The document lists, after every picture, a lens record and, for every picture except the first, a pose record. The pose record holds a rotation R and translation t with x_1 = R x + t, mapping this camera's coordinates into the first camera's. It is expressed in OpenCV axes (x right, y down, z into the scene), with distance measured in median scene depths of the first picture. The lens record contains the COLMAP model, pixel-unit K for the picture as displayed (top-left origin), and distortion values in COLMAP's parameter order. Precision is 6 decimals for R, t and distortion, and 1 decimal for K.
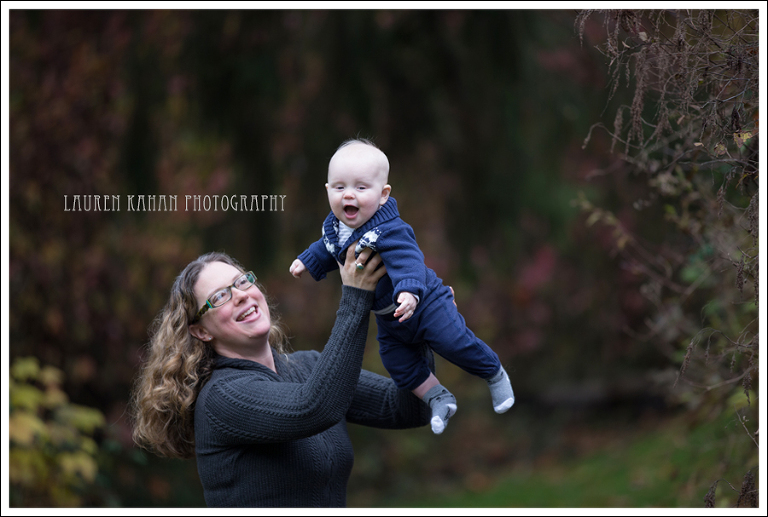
lens RADIAL K [[4257.2, 0, 384.0], [0, 4257.2, 258.5], [0, 0, 1]] dist [2.973042, -8.409450]
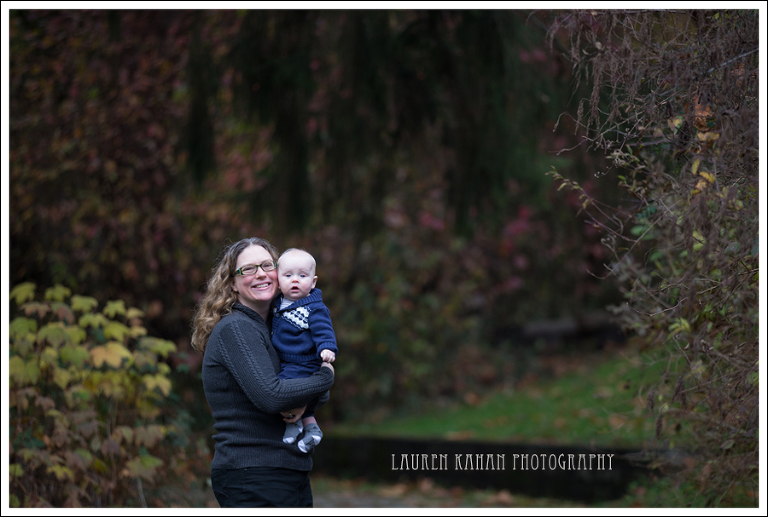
lens RADIAL K [[3705.6, 0, 384.0], [0, 3705.6, 258.5], [0, 0, 1]] dist [2.257715, 3.698703]
pose [[0.999964, -0.008433, -0.000970, -0.003451], [0.008442, 0.999909, 0.010569, 0.000207], [0.000881, -0.010577, 0.999944, -0.109806]]
